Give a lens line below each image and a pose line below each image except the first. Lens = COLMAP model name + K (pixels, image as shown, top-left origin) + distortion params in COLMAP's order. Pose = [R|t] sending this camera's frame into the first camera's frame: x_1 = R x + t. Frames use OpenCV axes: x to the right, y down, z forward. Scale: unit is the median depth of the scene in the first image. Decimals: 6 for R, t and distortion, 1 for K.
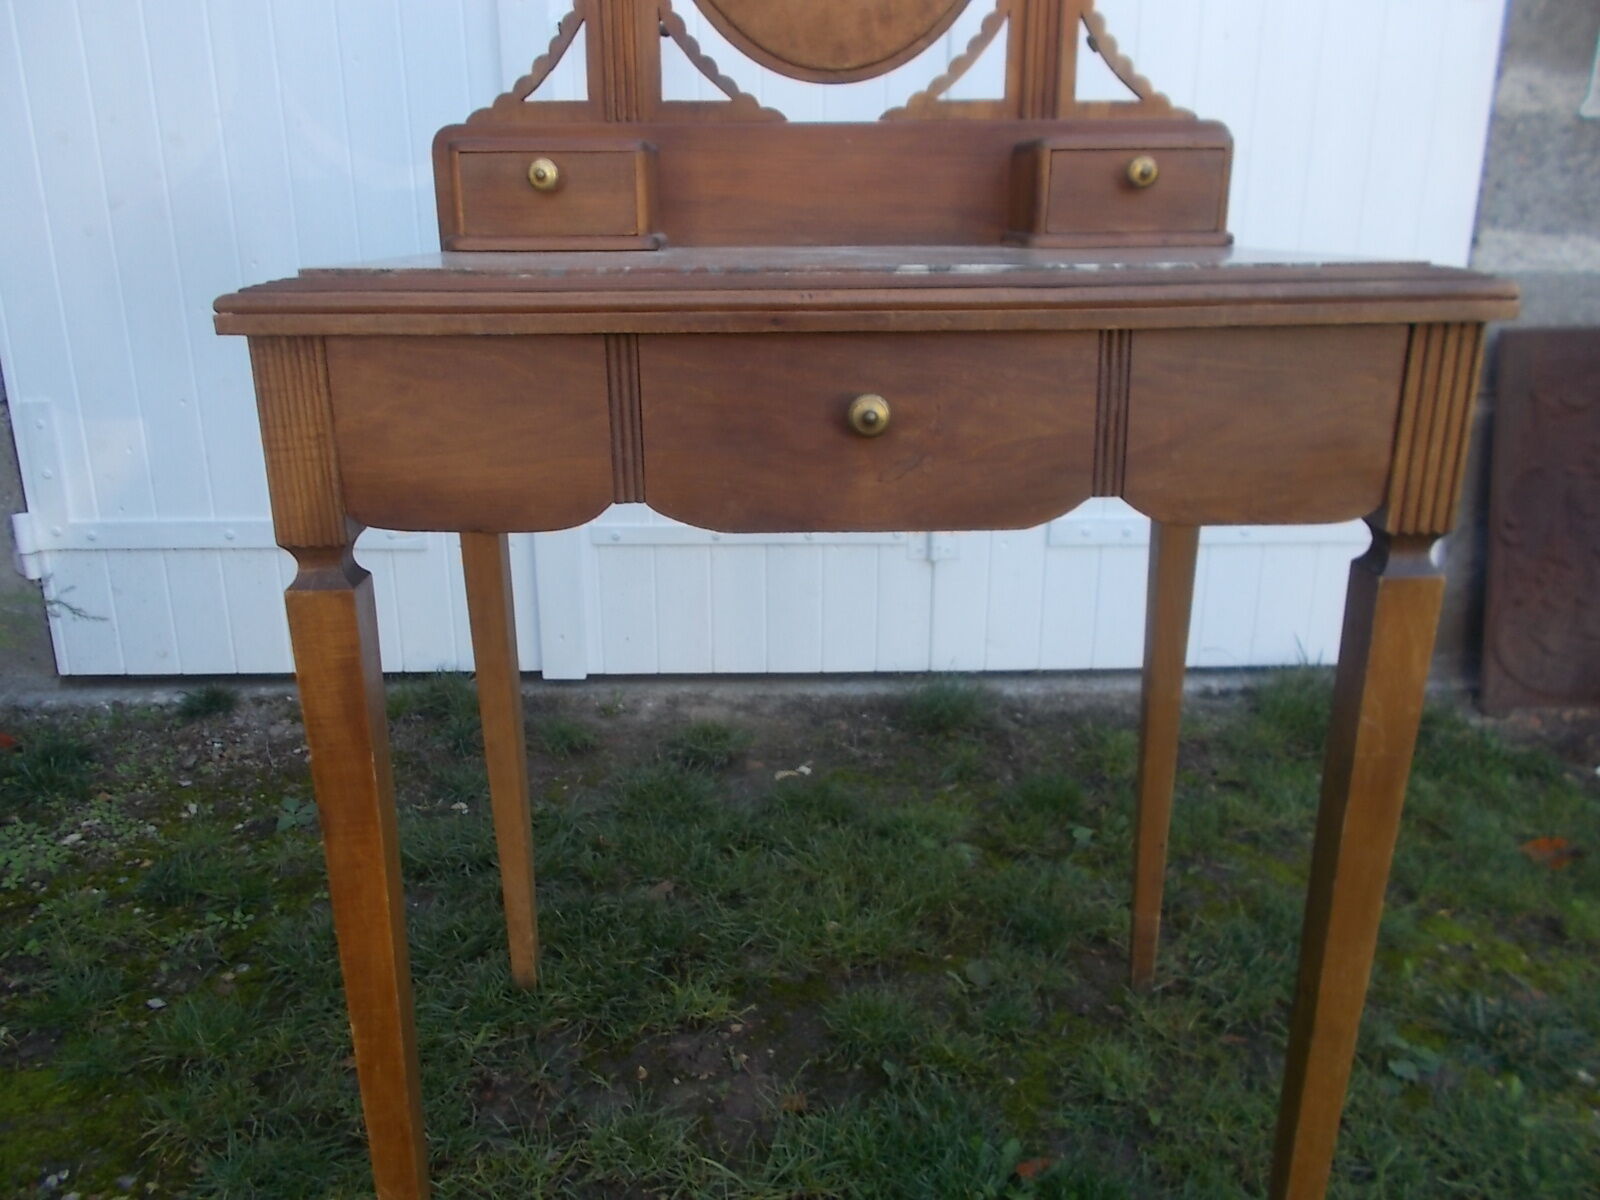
lens RADIAL K [[1226.1, 0, 794.2], [0, 1226.1, 597.2], [0, 0, 1]] dist [0.014648, -0.021394]
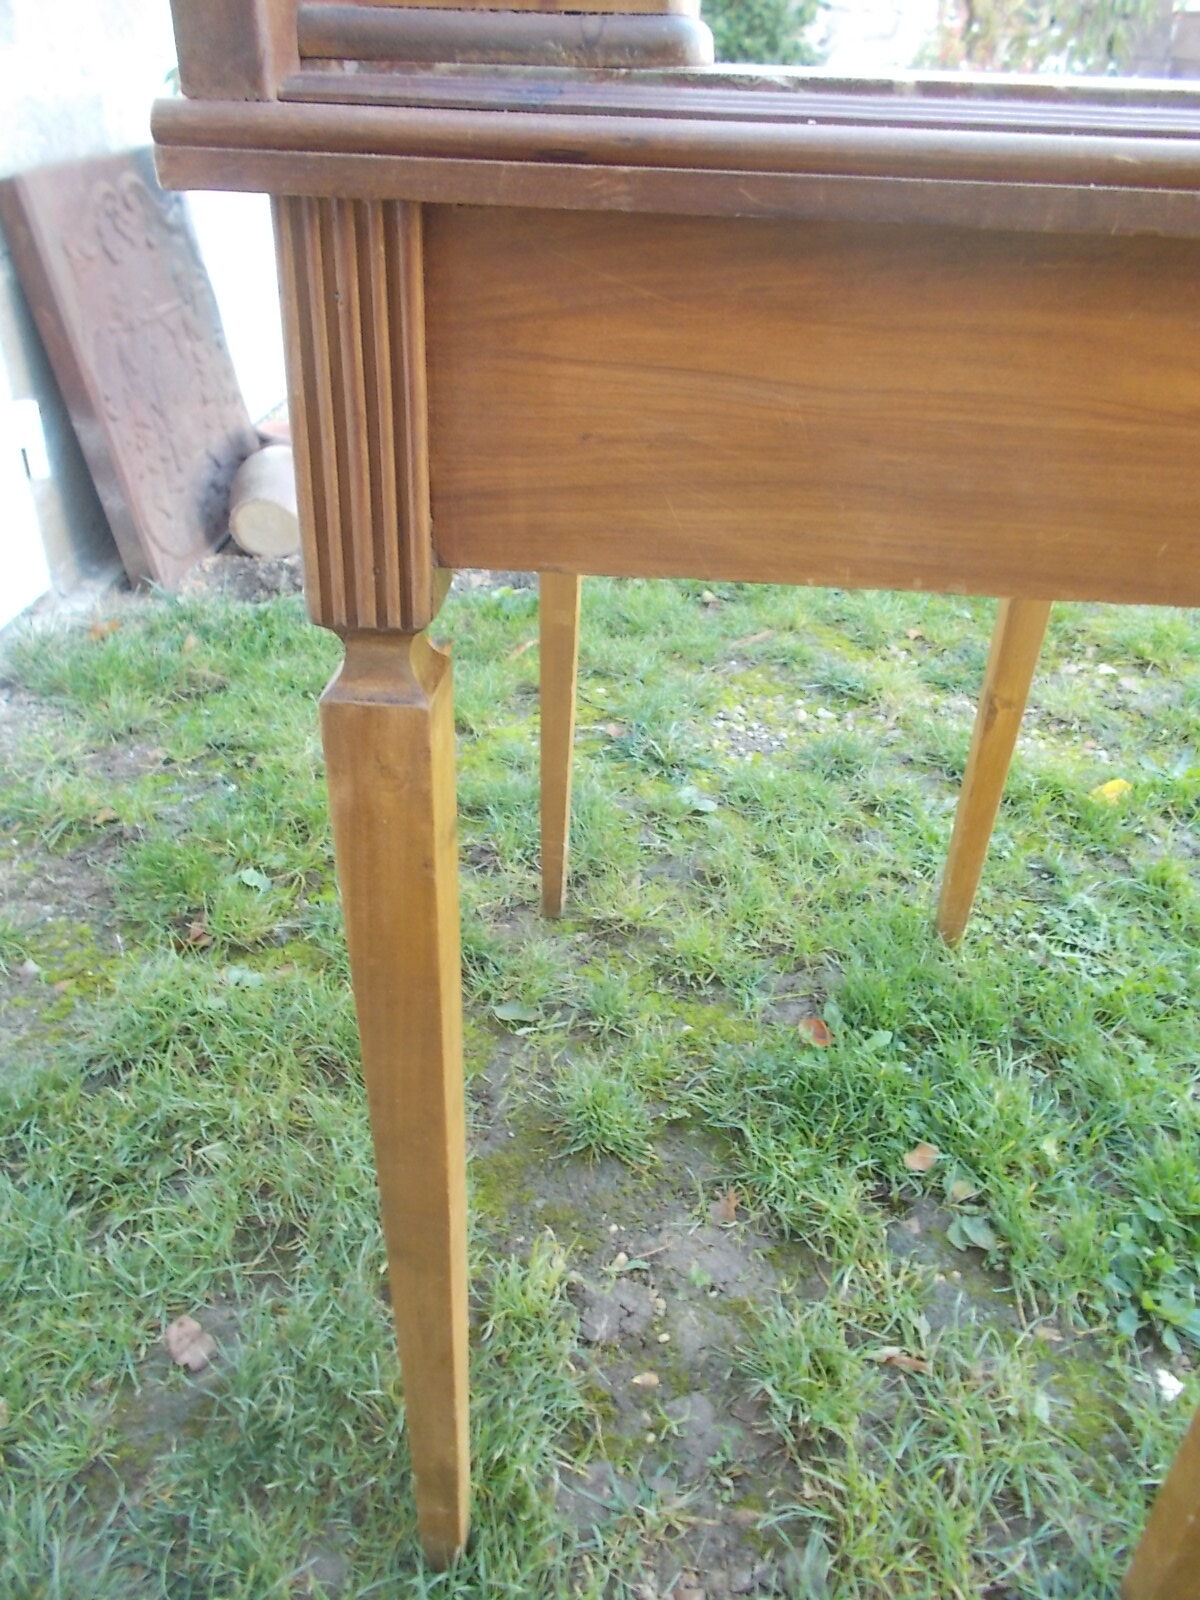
lens RADIAL K [[1226.1, 0, 599.2], [0, 1226.1, 800.9], [0, 0, 1]] dist [0.014648, -0.021394]
pose [[0.084156, -0.501755, 0.860906, -0.463370], [0.265033, 0.844122, 0.466064, -0.185052], [-0.960560, 0.188946, 0.204020, 0.673370]]
